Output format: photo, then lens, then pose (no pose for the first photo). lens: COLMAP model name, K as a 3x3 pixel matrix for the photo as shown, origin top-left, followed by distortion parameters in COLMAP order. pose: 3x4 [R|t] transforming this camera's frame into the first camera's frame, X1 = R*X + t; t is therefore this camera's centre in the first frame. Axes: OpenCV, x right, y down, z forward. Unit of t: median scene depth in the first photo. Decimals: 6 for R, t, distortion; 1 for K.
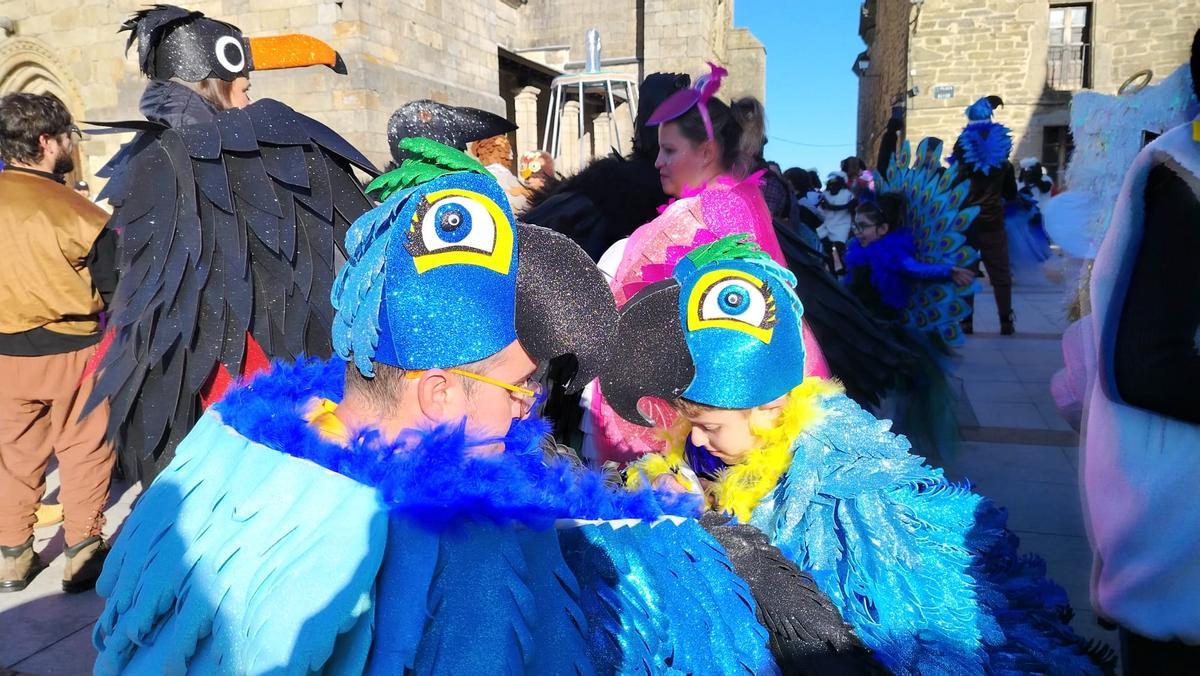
lens RADIAL K [[860.8, 0, 588.8], [0, 860.8, 336.6], [0, 0, 1]] dist [0.059342, -0.055003]
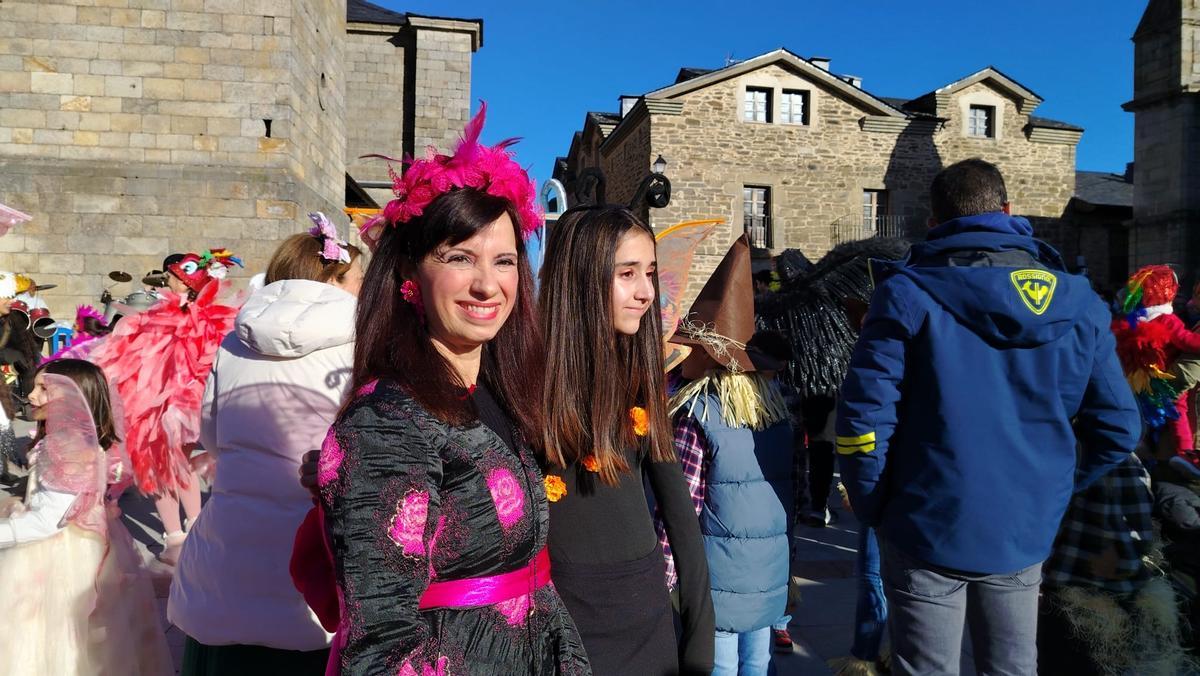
lens RADIAL K [[860.8, 0, 586.6], [0, 860.8, 345.8], [0, 0, 1]] dist [0.059342, -0.055003]
pose [[0.899629, 0.026423, 0.435855, -0.262580], [0.028297, 0.992541, -0.118578, 0.016589], [-0.435737, 0.119010, 0.892171, -0.052550]]
